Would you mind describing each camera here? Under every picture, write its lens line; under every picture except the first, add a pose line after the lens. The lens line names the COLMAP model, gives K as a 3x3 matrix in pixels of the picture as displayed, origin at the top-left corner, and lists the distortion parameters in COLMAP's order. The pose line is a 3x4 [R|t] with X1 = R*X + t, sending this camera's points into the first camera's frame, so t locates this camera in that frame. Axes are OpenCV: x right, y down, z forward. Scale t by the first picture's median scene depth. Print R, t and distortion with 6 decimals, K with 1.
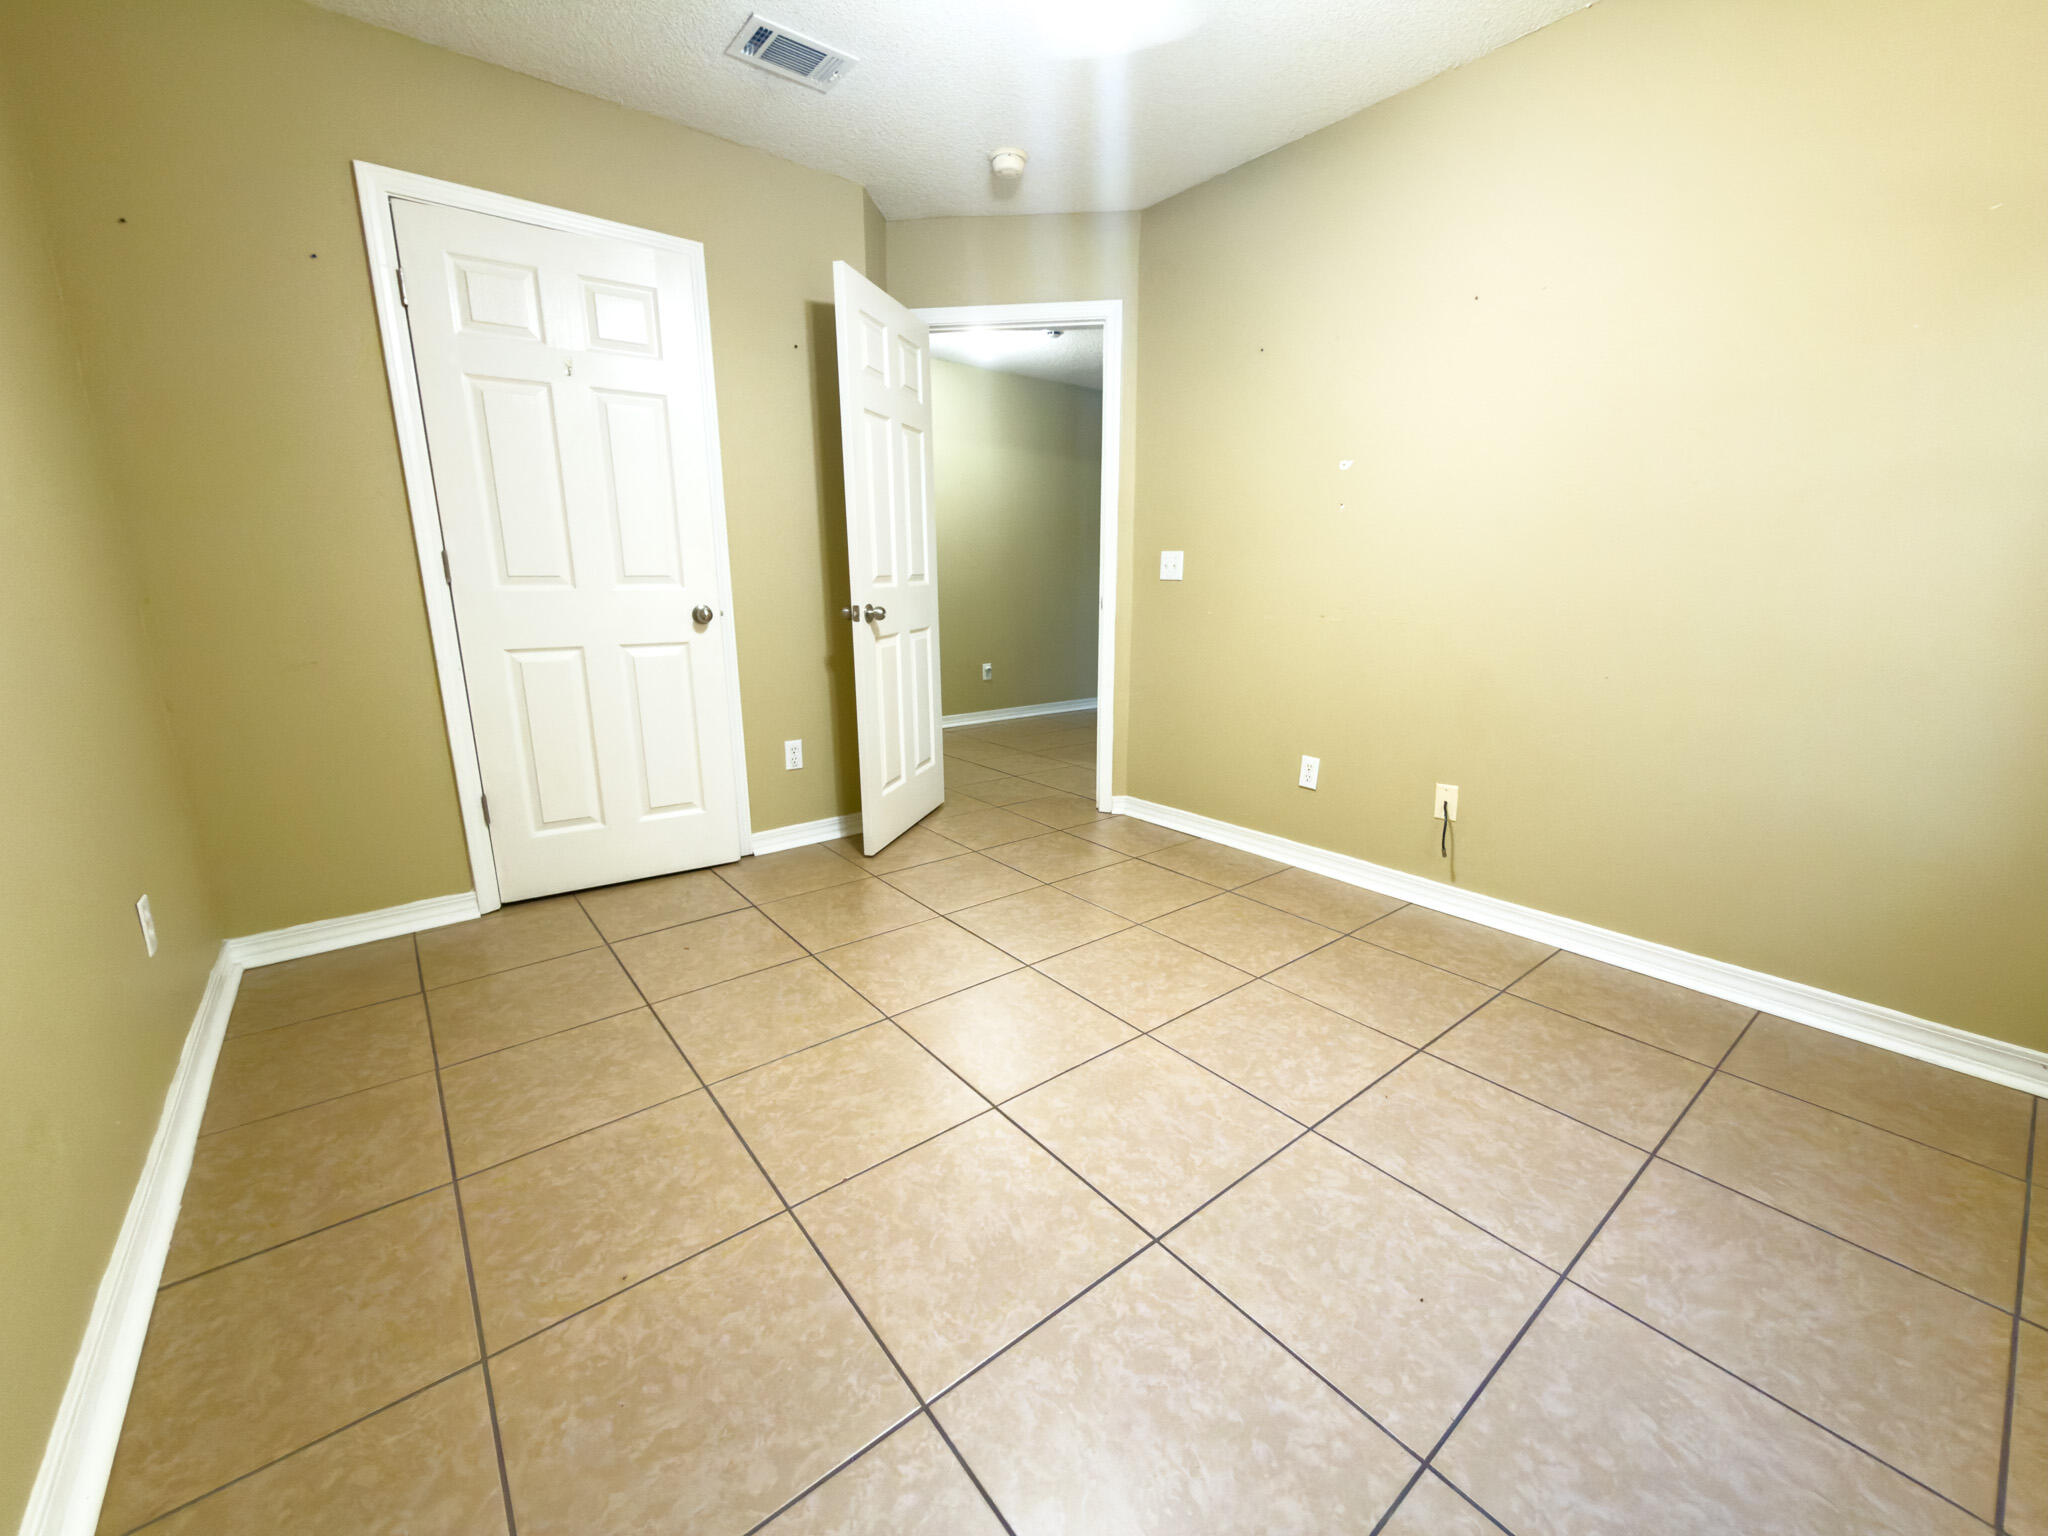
lens RADIAL K [[819.9, 0, 1020.0], [0, 819.9, 762.0], [0, 0, 1]] dist [-0.000140, -0.000525]
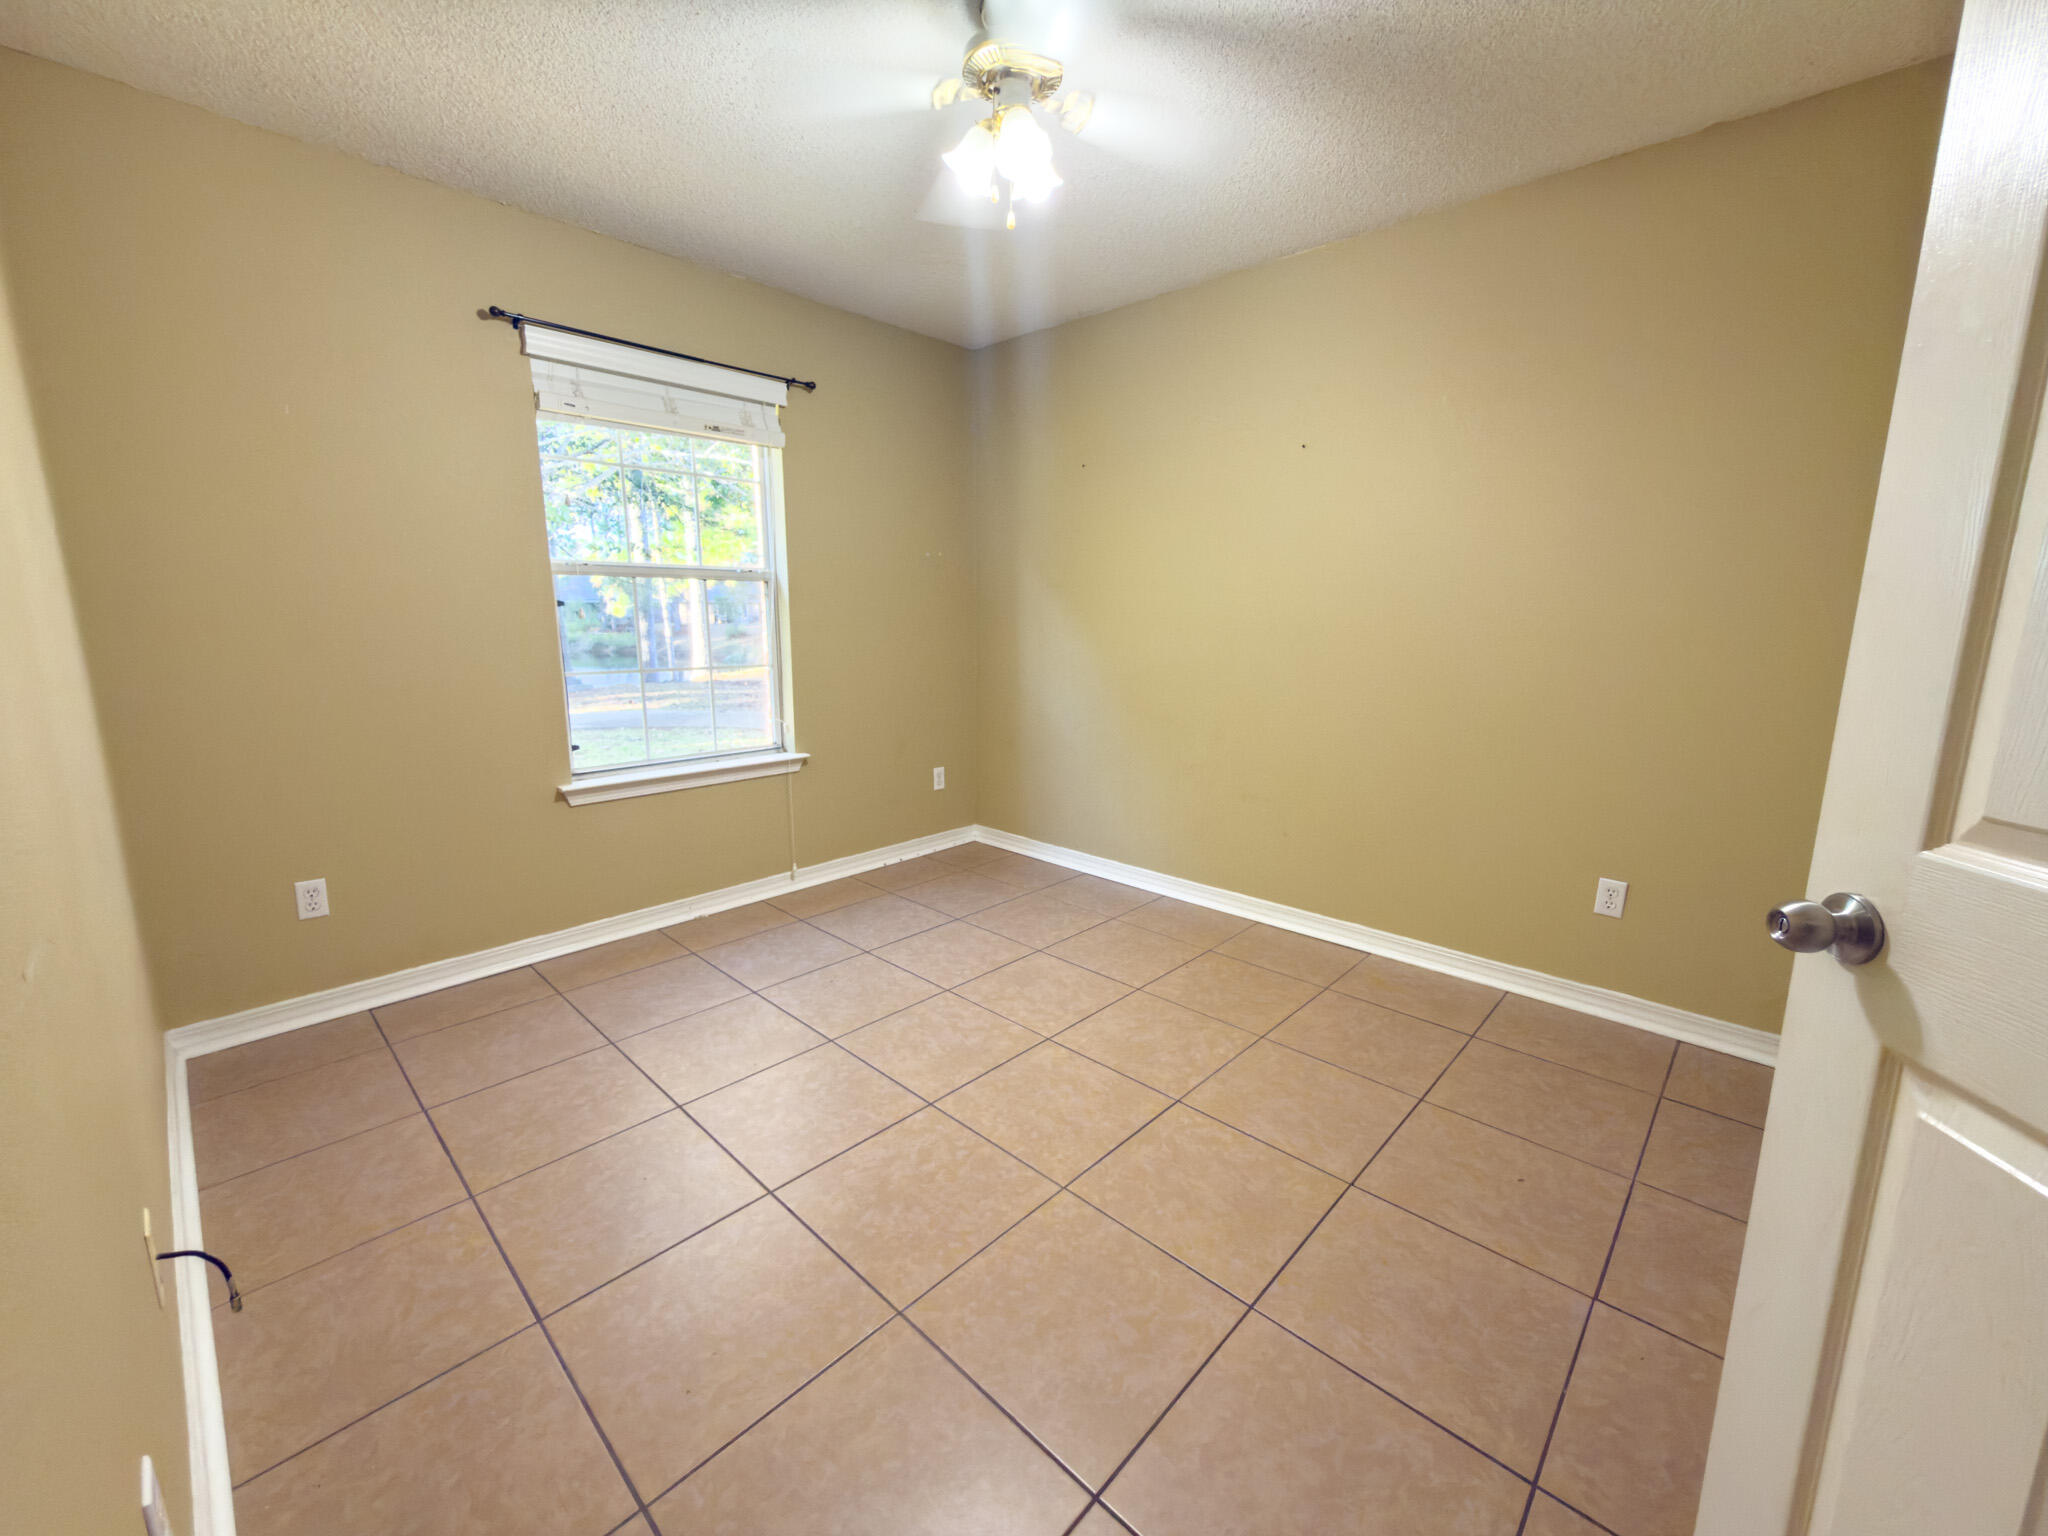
lens RADIAL K [[819.9, 0, 1022.5], [0, 819.9, 765.6], [0, 0, 1]] dist [-0.000140, -0.000525]
pose [[-0.990283, 0.022896, -0.137166, 0.189805], [-0.034475, 0.915141, 0.401656, -0.554185], [0.134722, 0.402482, -0.905460, 2.002182]]
